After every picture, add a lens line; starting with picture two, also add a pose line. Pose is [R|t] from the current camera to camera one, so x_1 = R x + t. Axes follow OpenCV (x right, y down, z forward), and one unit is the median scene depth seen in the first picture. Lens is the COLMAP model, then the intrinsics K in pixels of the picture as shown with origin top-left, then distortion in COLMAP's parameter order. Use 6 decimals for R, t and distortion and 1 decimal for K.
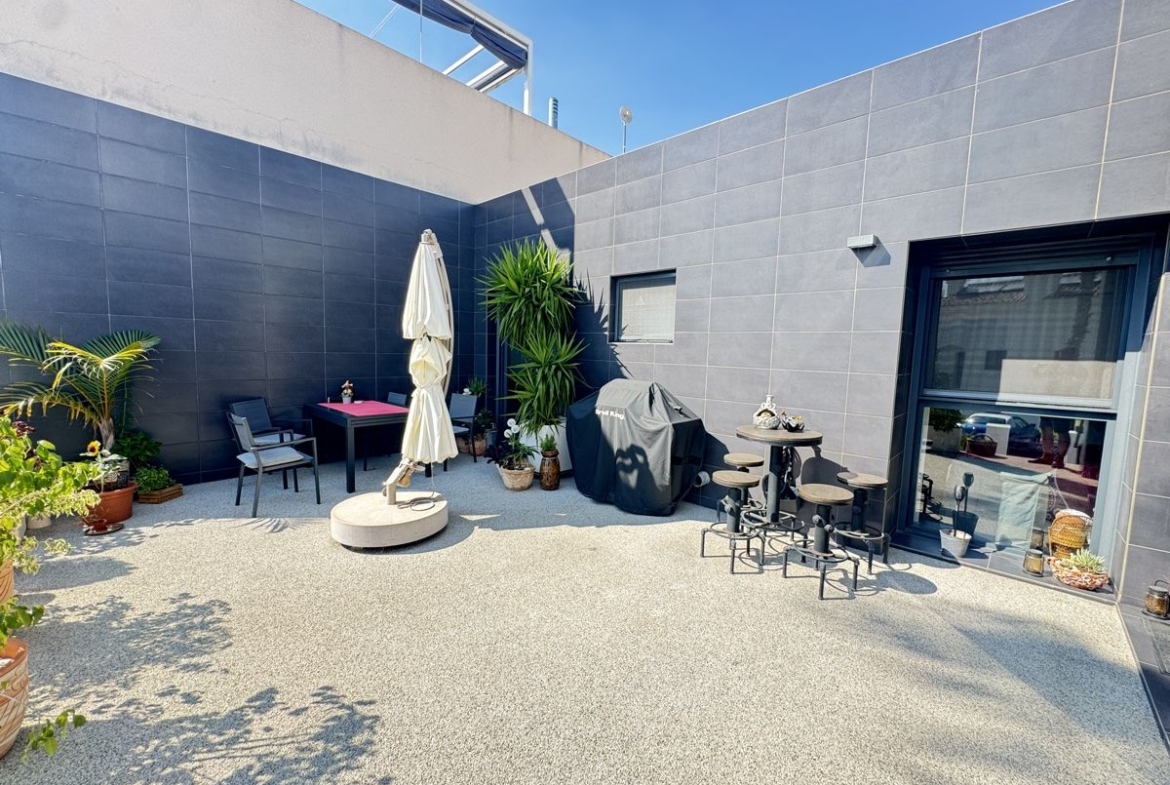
lens RADIAL K [[469.6, 0, 584.9], [0, 469.6, 389.3], [0, 0, 1]] dist [-0.000219, -0.000311]
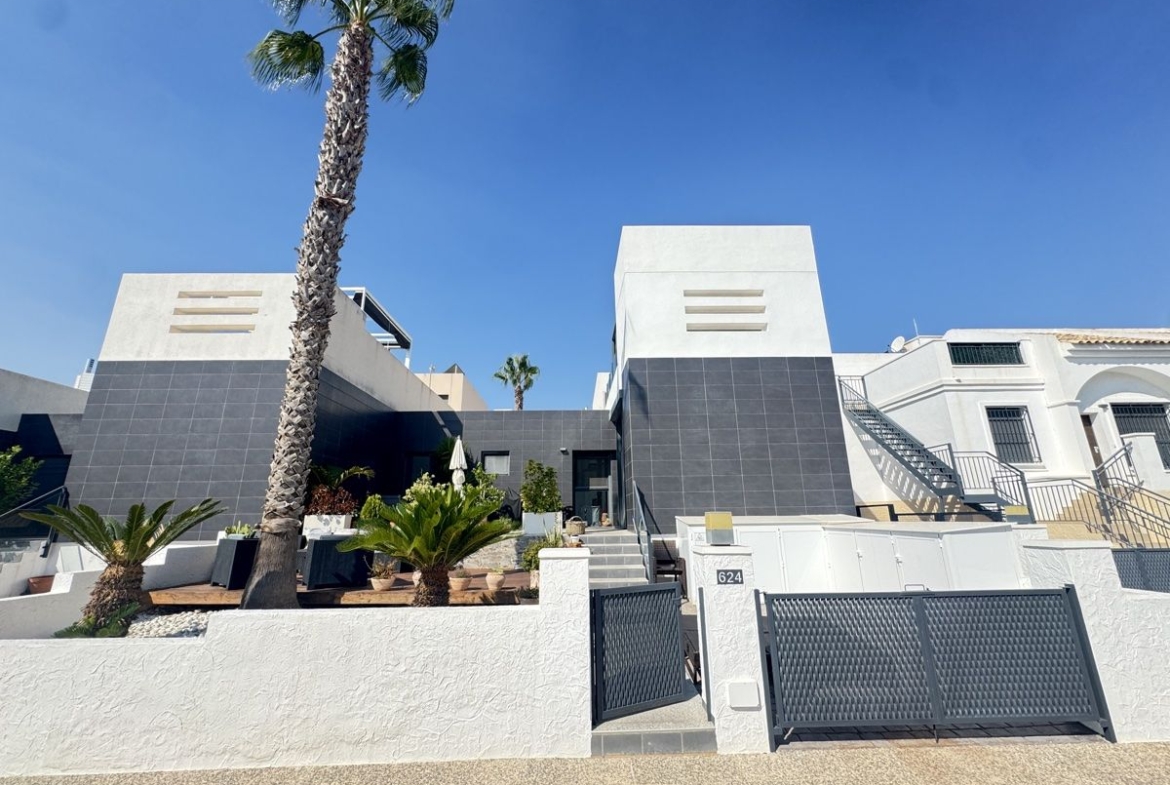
lens RADIAL K [[469.6, 0, 584.9], [0, 469.6, 389.3], [0, 0, 1]] dist [-0.000219, -0.000311]
pose [[0.714867, 0.156335, 0.681560, -1.749906], [0.088771, 0.946512, -0.310217, 0.391991], [-0.693603, 0.282267, 0.662752, -1.629650]]
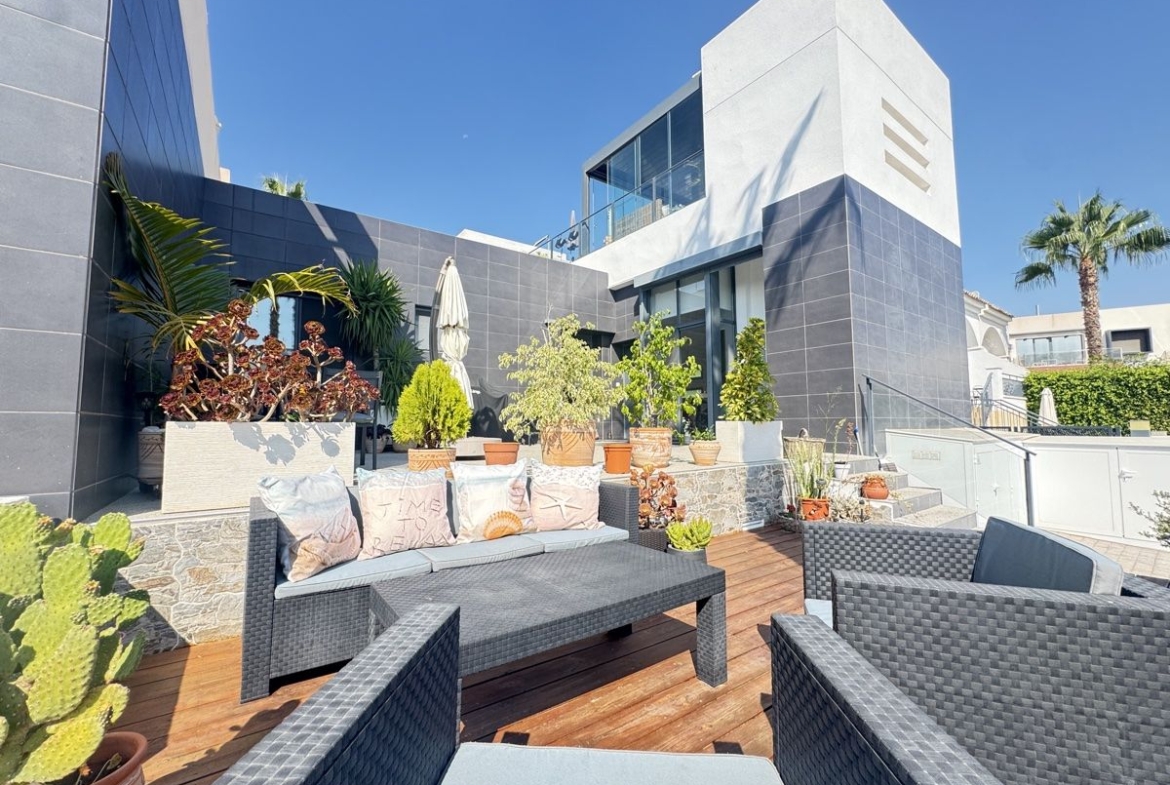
lens RADIAL K [[466.6, 0, 585.0], [0, 466.6, 392.5], [0, 0, 1]] dist [-0.000734, -0.000308]
pose [[0.189707, 0.039440, 0.981048, -1.522554], [0.093096, 0.993969, -0.057962, 0.196603], [-0.977417, 0.102327, 0.184891, 0.307861]]
